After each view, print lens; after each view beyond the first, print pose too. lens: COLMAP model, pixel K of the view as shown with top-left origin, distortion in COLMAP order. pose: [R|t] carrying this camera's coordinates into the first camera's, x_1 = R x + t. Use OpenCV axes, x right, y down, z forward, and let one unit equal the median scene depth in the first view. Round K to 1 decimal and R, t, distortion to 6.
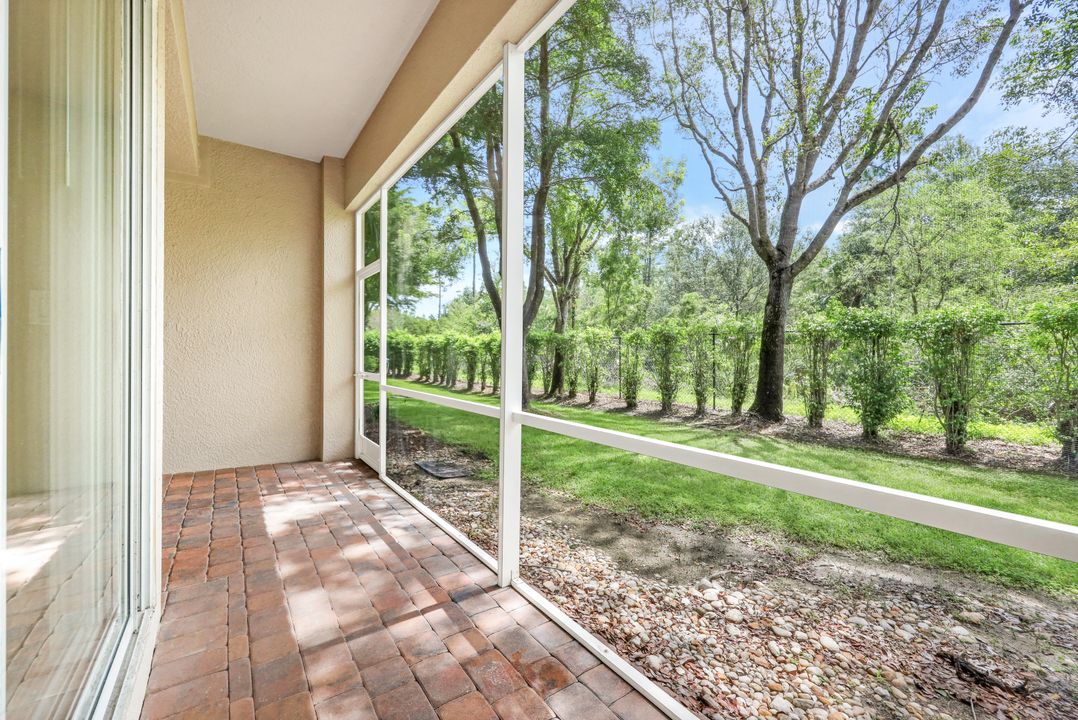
lens RADIAL K [[443.0, 0, 538.3], [0, 443.0, 354.3], [0, 0, 1]] dist [0.002743, 0.000231]
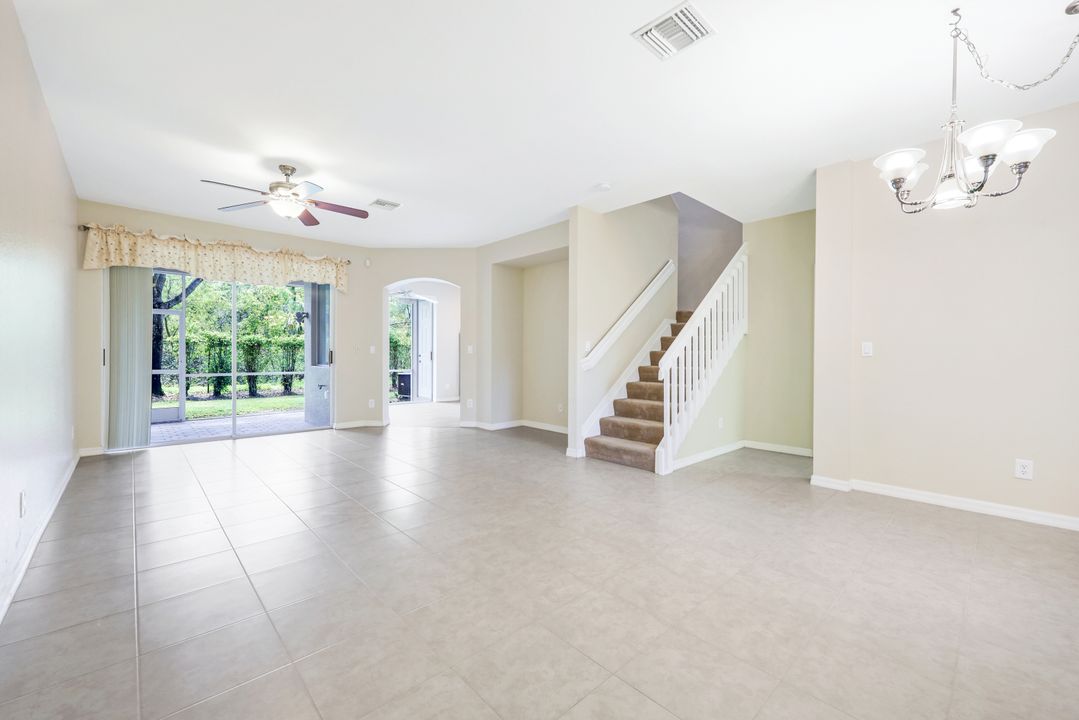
lens RADIAL K [[436.1, 0, 533.6], [0, 436.1, 356.0], [0, 0, 1]] dist [-0.001158, -0.000002]
pose [[-0.138055, -0.012248, 0.990349, -1.743417], [-0.003139, 0.999924, 0.011929, -0.030553], [-0.990420, -0.001462, -0.138083, -0.196285]]
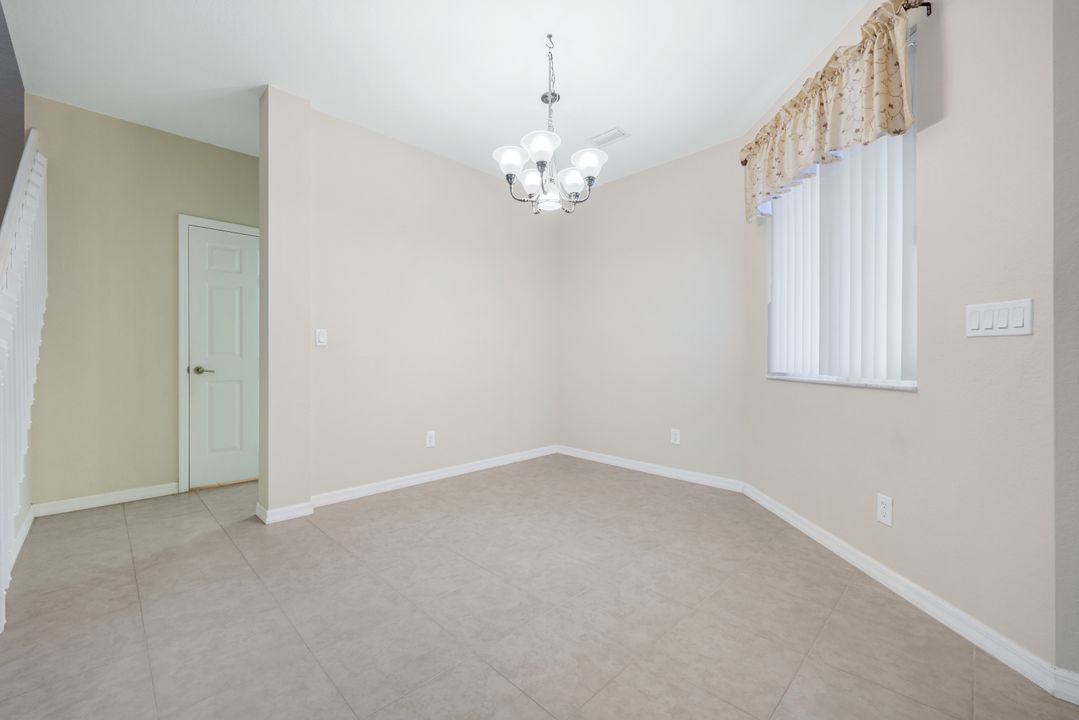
lens RADIAL K [[437.4, 0, 534.9], [0, 437.4, 359.1], [0, 0, 1]] dist [-0.000859, -0.000263]
pose [[-0.985540, -0.007682, -0.169266, -1.374190], [-0.007884, 0.999969, 0.000521, -0.011418], [0.169257, 0.001848, -0.985570, -0.189533]]
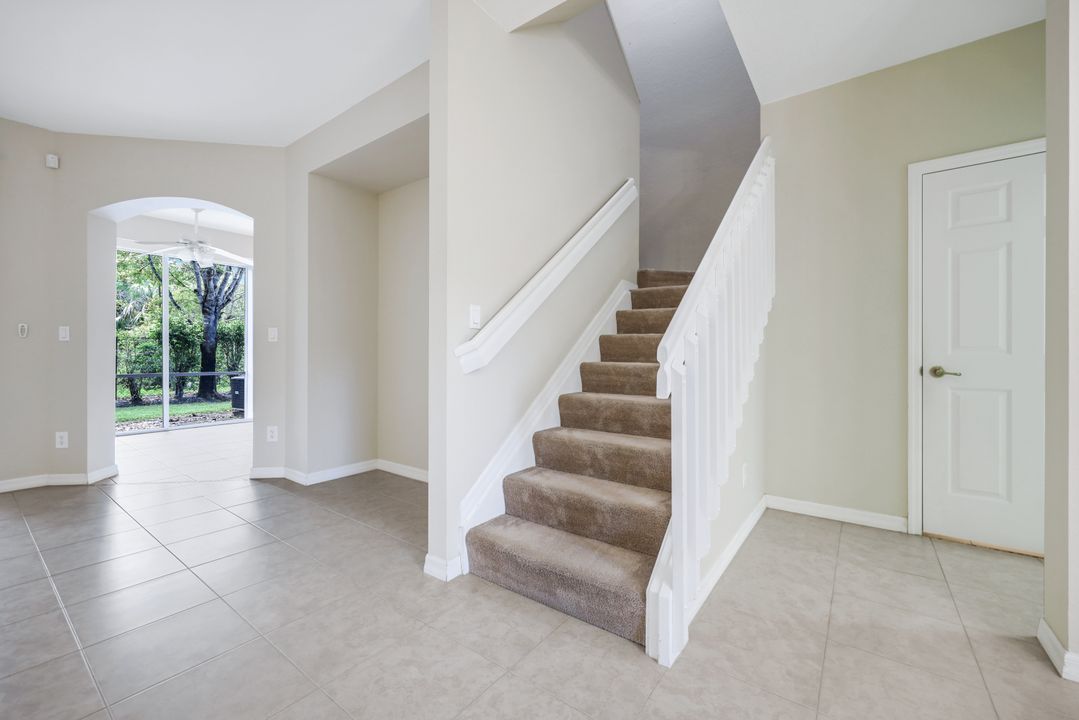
lens RADIAL K [[442.0, 0, 530.8], [0, 442.0, 354.5], [0, 0, 1]] dist [0.000190, -0.000056]
pose [[-0.308300, -0.007229, 0.951262, -1.313835], [-0.003333, 0.999973, 0.006519, -0.010890], [-0.951283, -0.001161, -0.308316, -0.339201]]
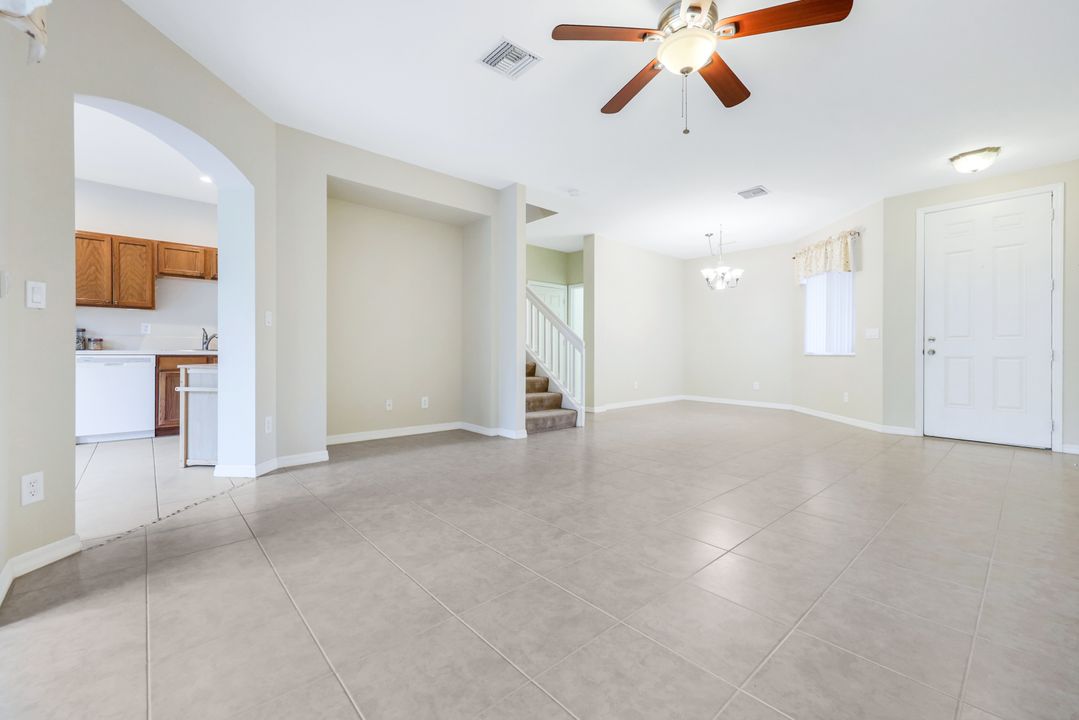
lens RADIAL K [[441.2, 0, 537.1], [0, 441.2, 352.5], [0, 0, 1]] dist [0.002197, 0.000174]
pose [[-0.992846, -0.010200, -0.118966, -0.902699], [-0.010763, 0.999934, 0.004093, 0.004446], [0.118916, 0.005344, -0.992890, 0.410094]]
